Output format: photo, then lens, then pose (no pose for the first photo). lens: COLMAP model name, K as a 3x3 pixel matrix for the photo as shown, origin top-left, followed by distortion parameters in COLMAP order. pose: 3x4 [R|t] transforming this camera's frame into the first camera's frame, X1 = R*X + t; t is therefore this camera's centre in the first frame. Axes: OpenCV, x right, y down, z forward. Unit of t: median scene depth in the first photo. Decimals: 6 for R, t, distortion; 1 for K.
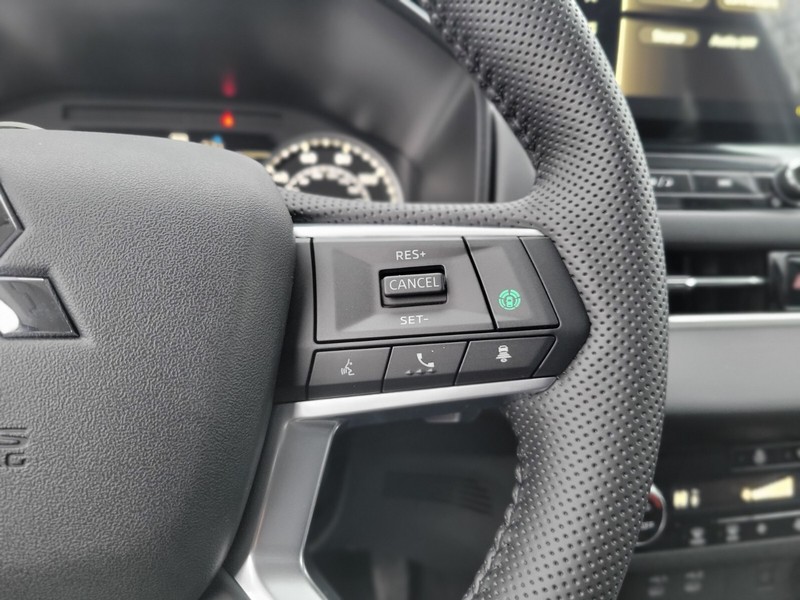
lens RADIAL K [[608.6, 0, 408.8], [0, 608.6, 294.2], [0, 0, 1]] dist [0.045786, -0.027222]
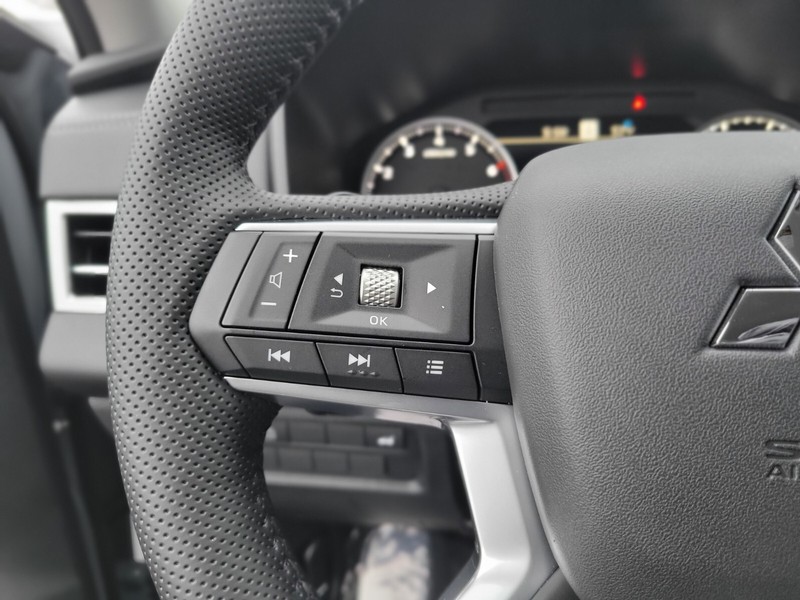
lens RADIAL K [[638.1, 0, 417.3], [0, 638.1, 303.1], [0, 0, 1]] dist [0.003595, -0.018790]
pose [[0.958254, 0.019512, -0.285252, -0.413552], [-0.005983, 0.998819, 0.048224, -0.017288], [0.285856, -0.044504, 0.957239, -0.105113]]
